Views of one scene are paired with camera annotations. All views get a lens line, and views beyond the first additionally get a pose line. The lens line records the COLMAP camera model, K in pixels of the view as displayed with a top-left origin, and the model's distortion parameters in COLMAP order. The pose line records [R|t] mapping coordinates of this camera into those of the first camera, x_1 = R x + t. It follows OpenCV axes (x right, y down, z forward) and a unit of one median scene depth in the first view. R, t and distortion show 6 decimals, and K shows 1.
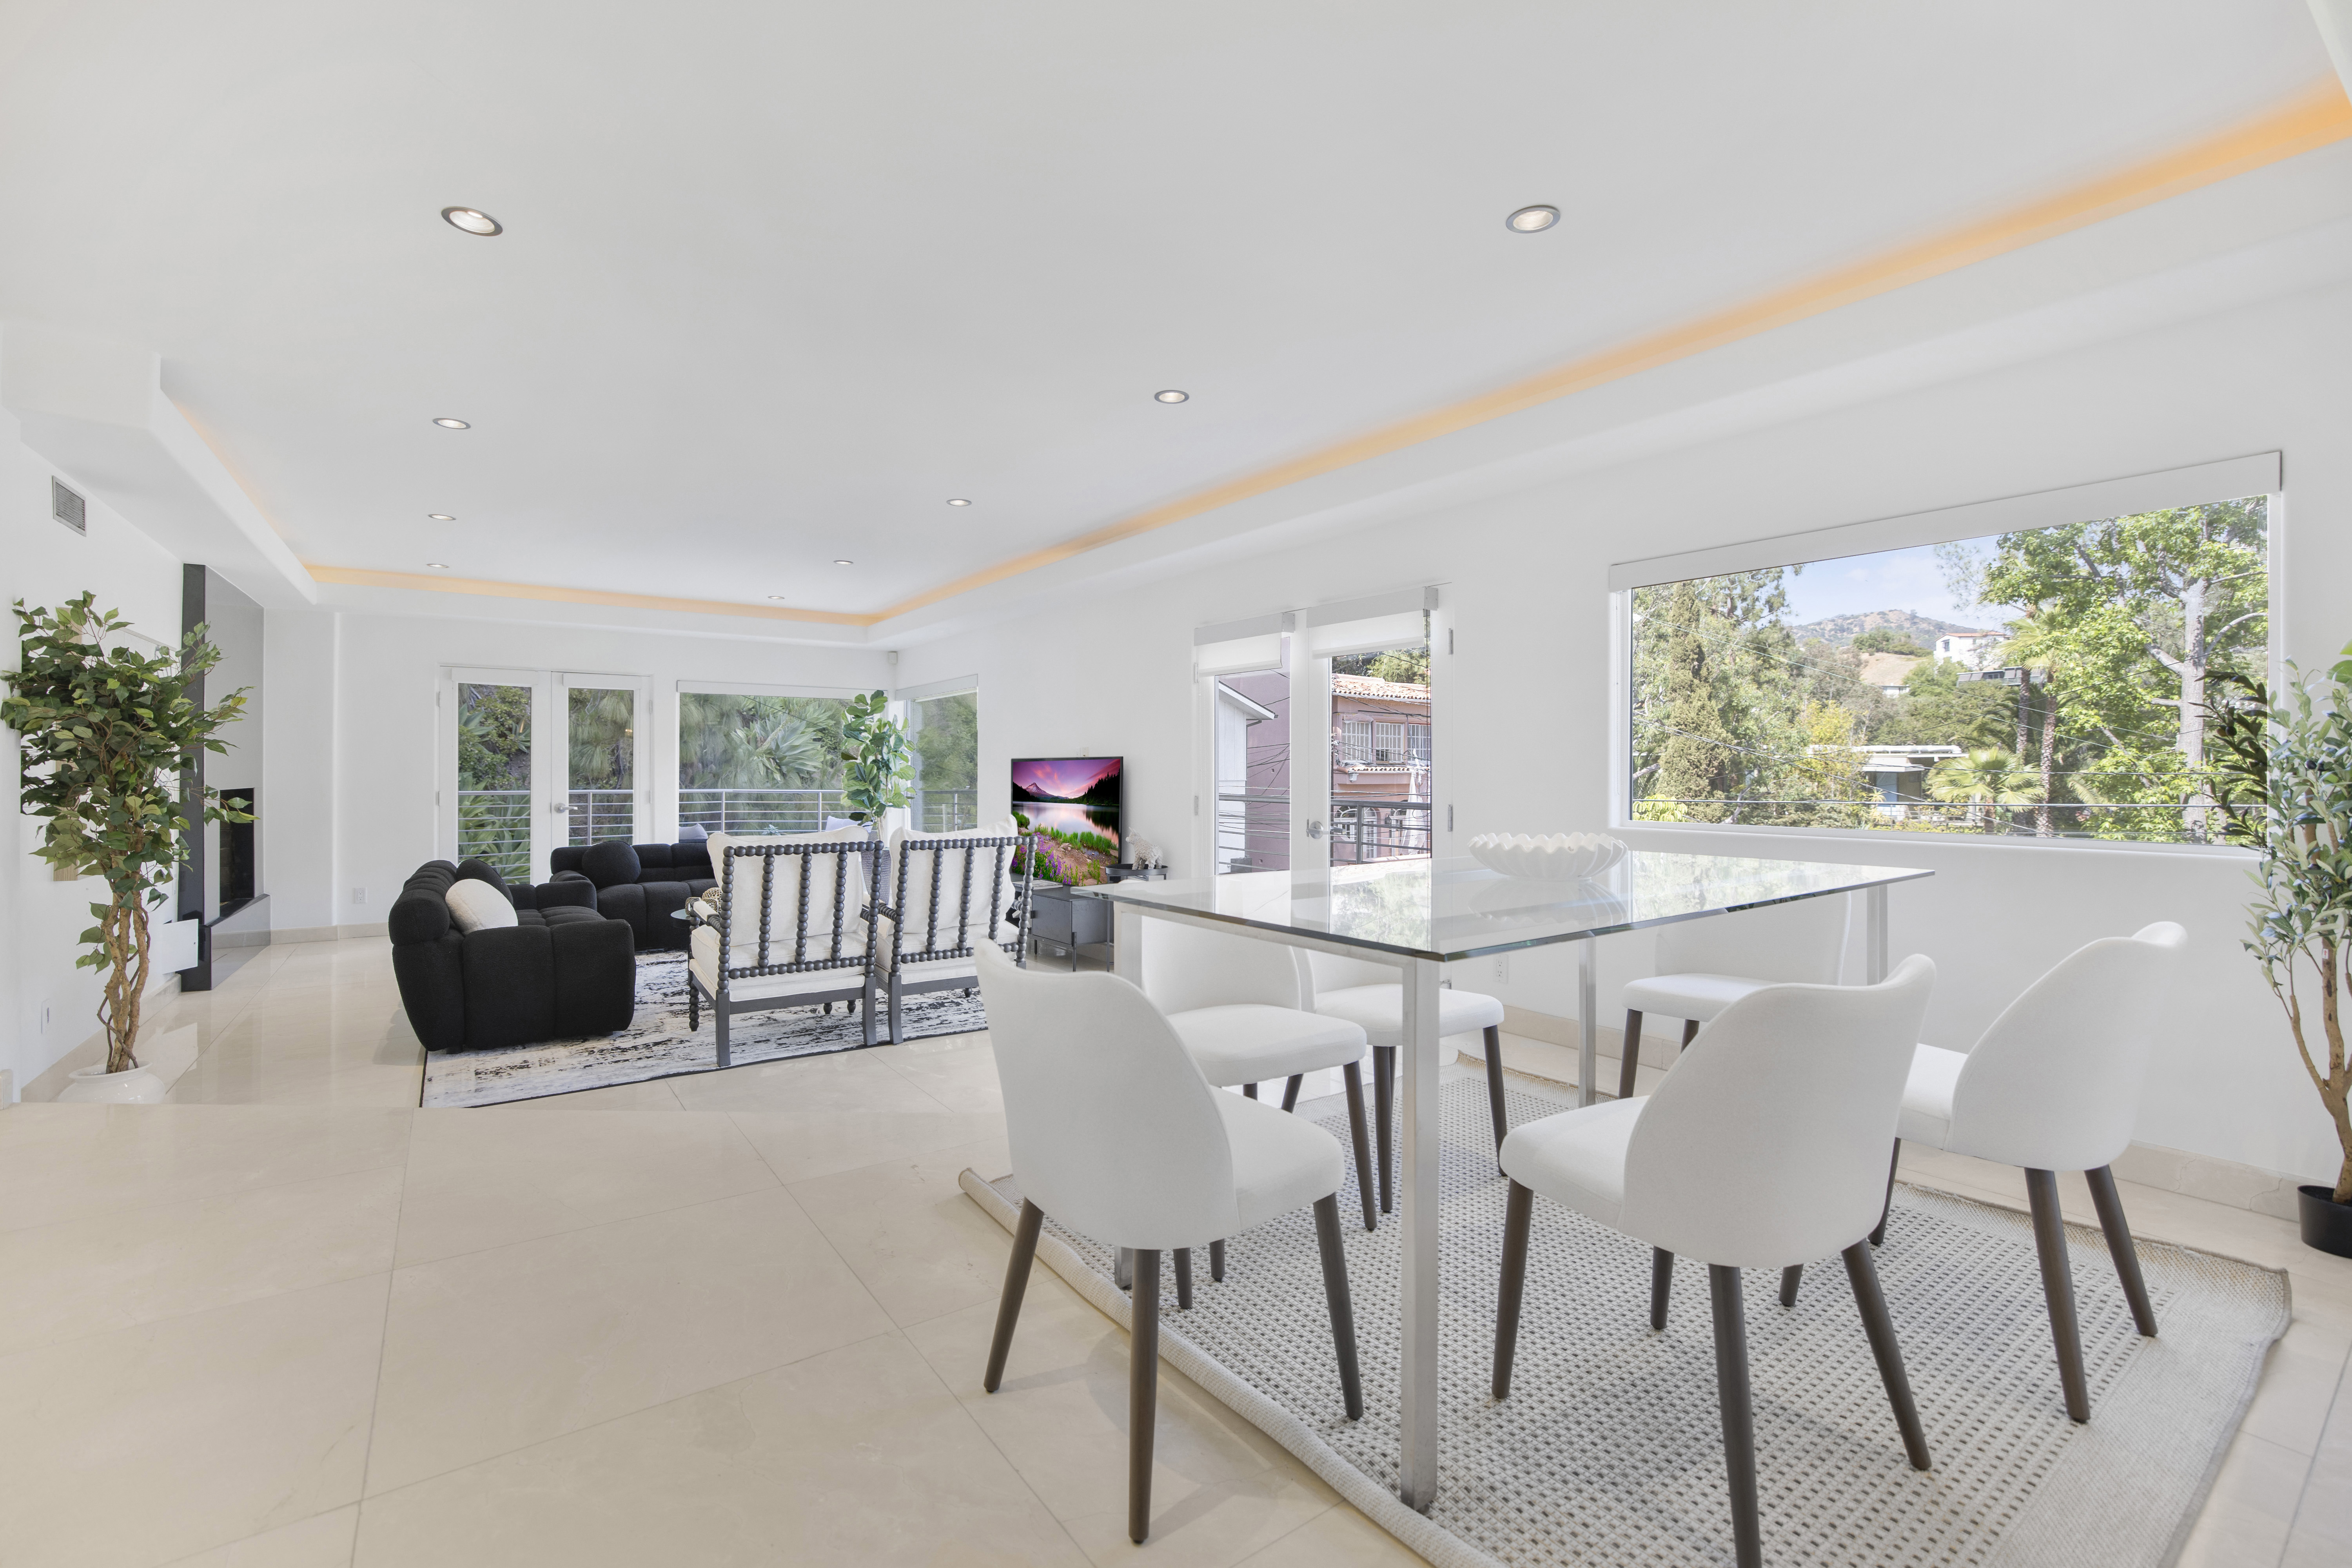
lens RADIAL K [[1018.5, 0, 1165.3], [0, 1018.5, 774.3], [0, 0, 1]] dist [-0.035642, 0.011141]
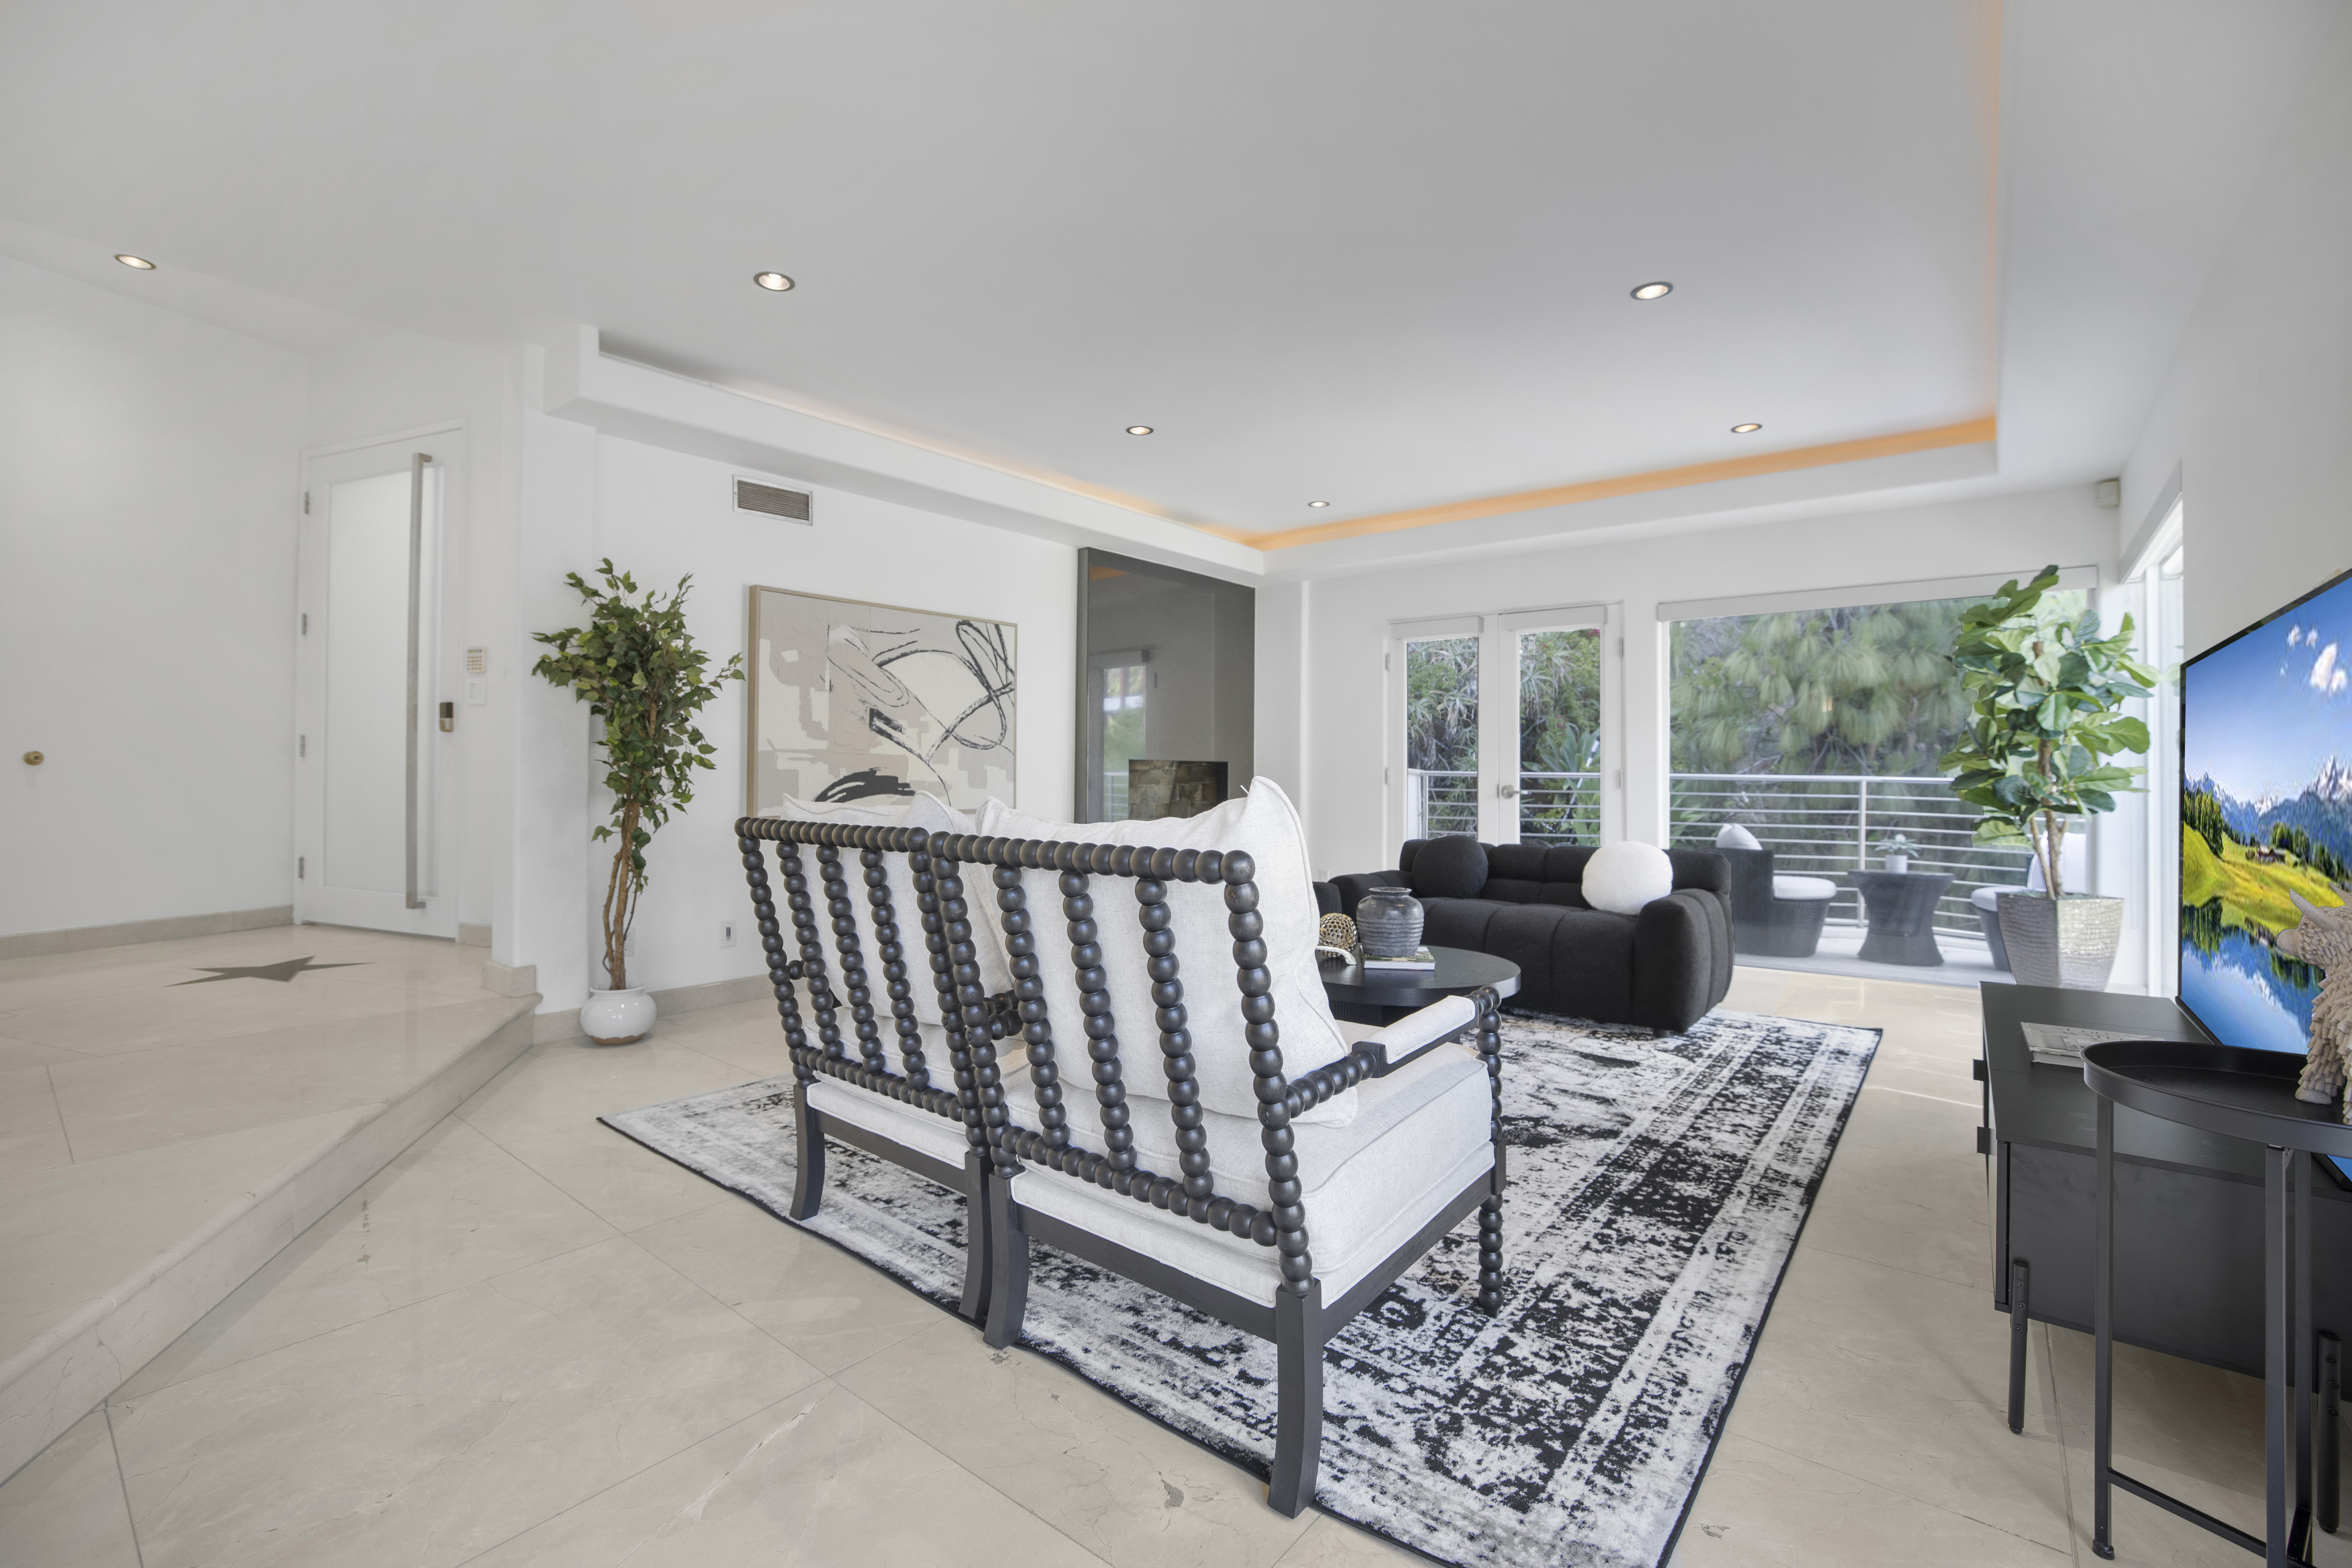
lens RADIAL K [[1018.5, 0, 1139.5], [0, 1018.5, 764.2], [0, 0, 1]] dist [-0.035642, 0.011141]
pose [[0.260838, -0.006572, -0.965360, 0.168426], [-0.009604, 0.999910, -0.009402, 0.053017], [0.965335, 0.011723, 0.260751, 1.248846]]
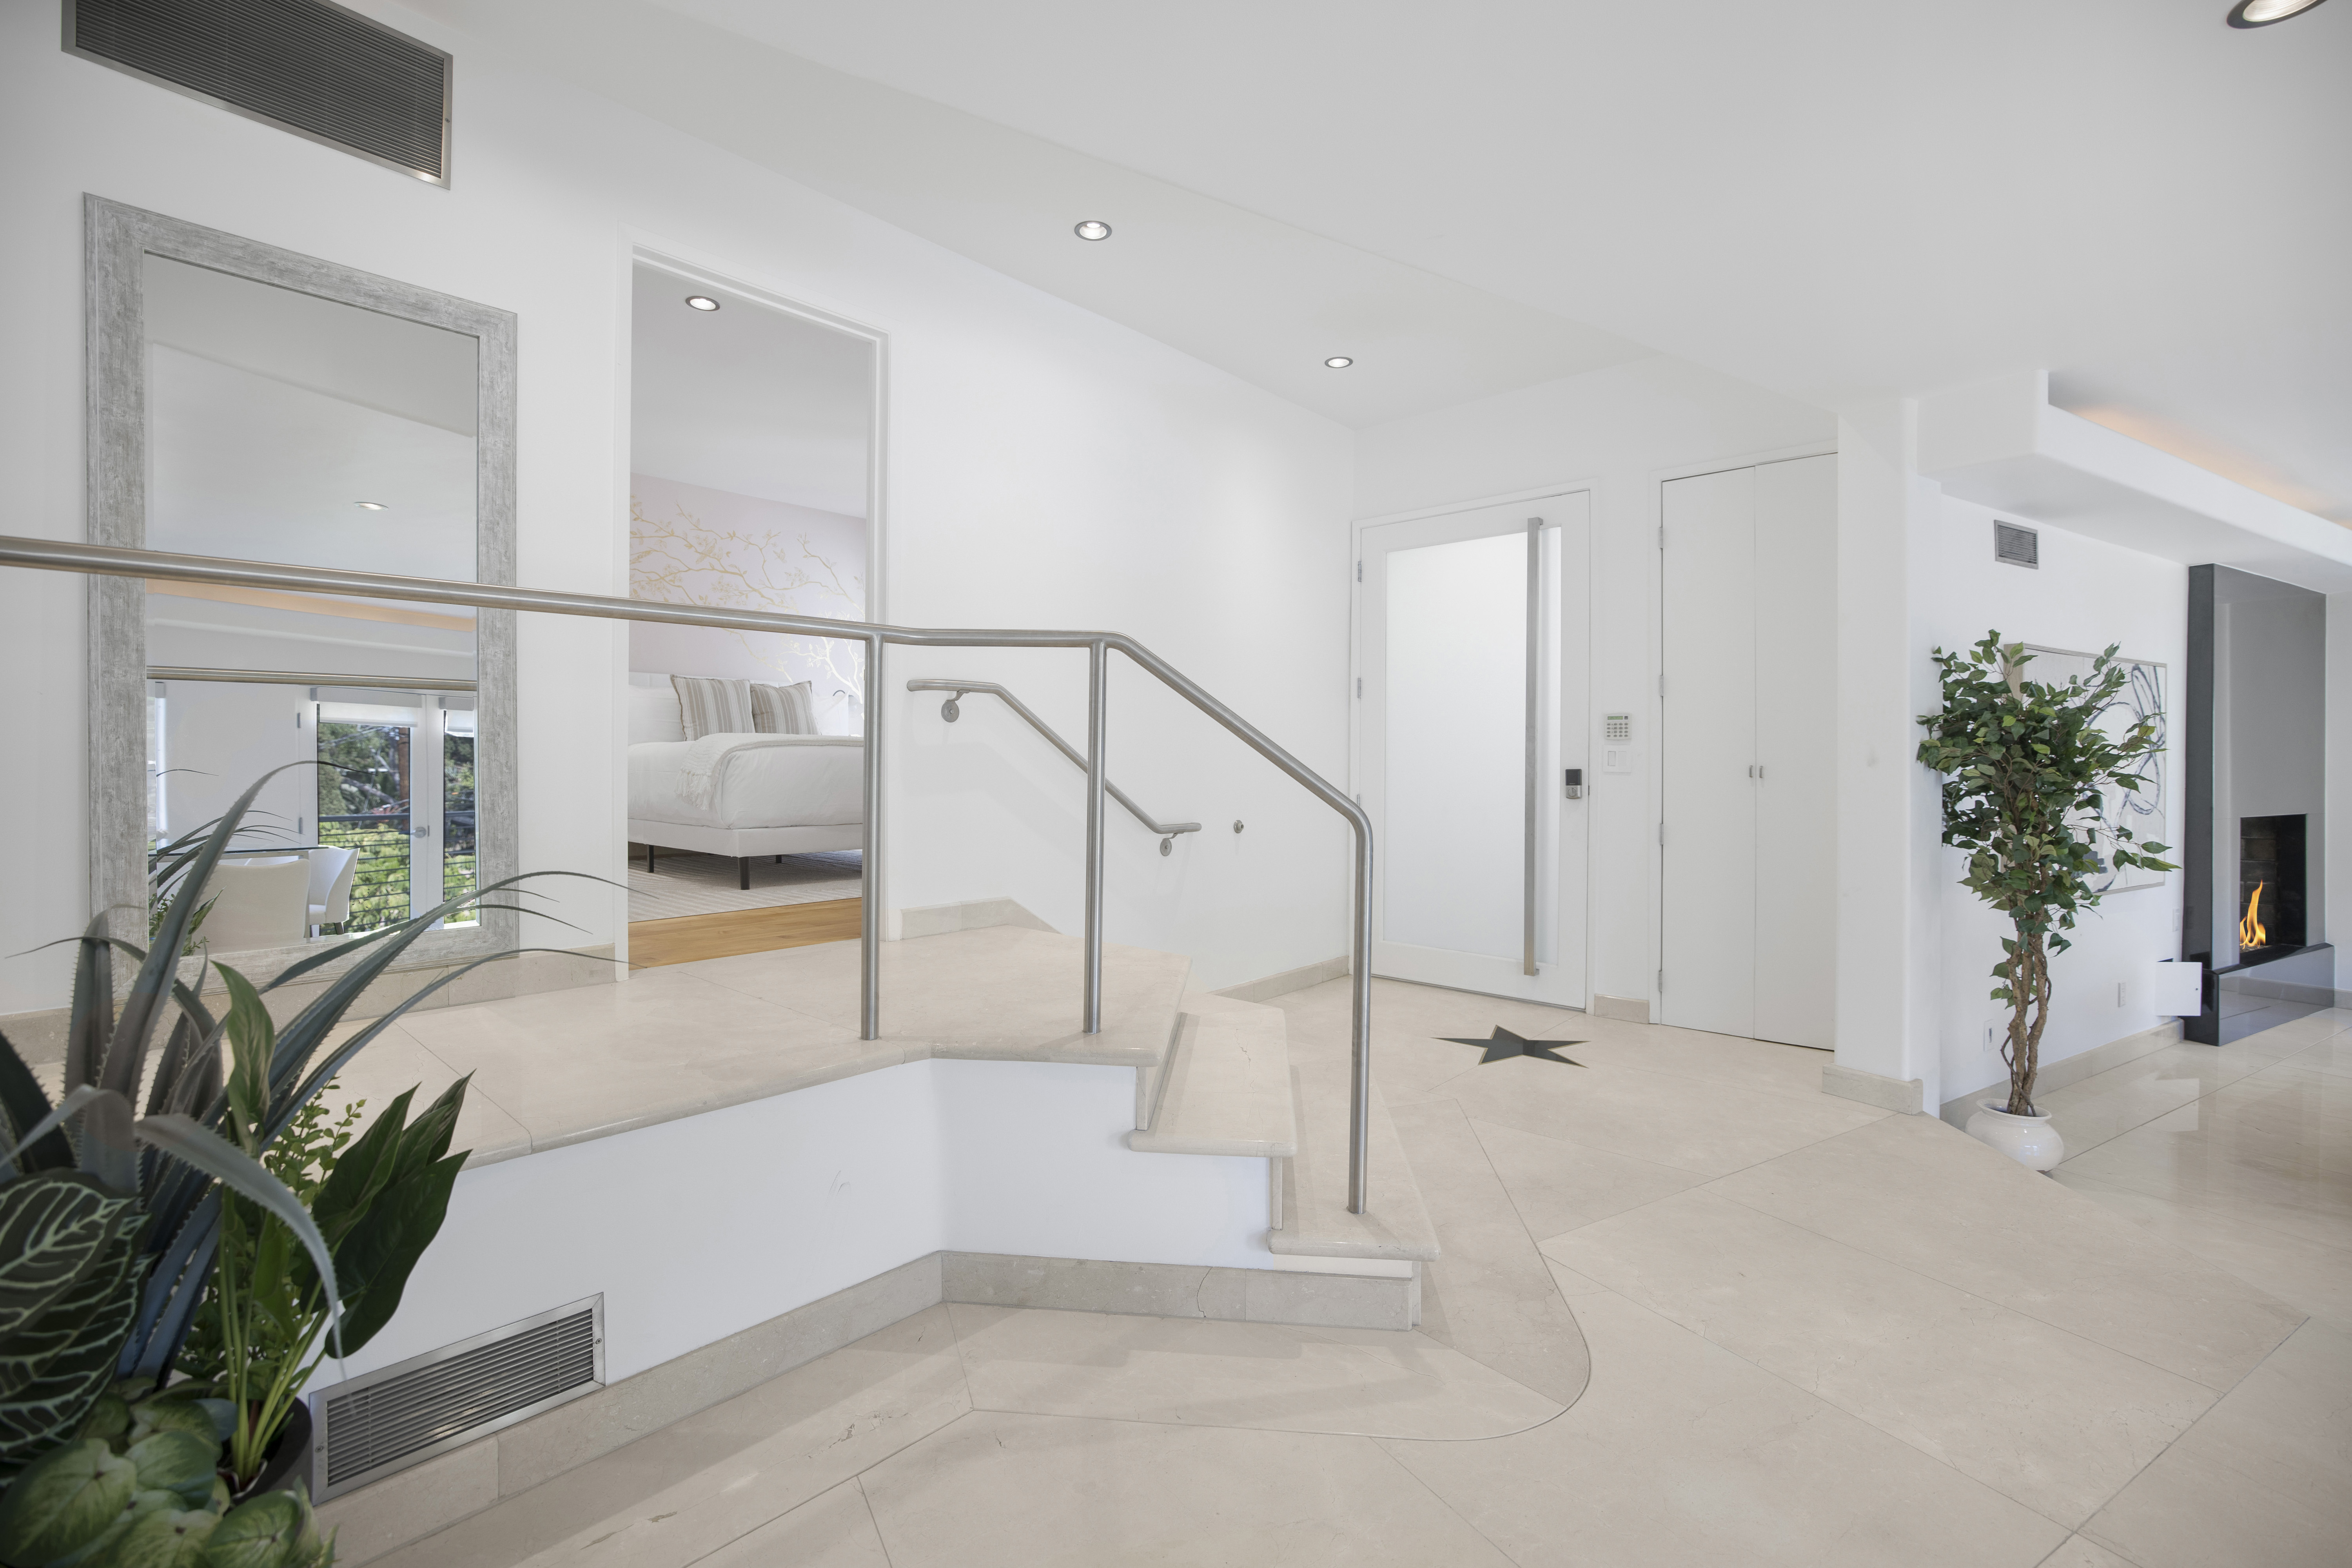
lens RADIAL K [[1018.5, 0, 1152.0], [0, 1018.5, 764.4], [0, 0, 1]] dist [-0.035642, 0.011141]
pose [[-0.100568, -0.000818, -0.994930, 0.012327], [-0.009048, 0.999959, 0.000093, -0.038644], [0.994889, 0.009011, -0.100571, 0.241560]]
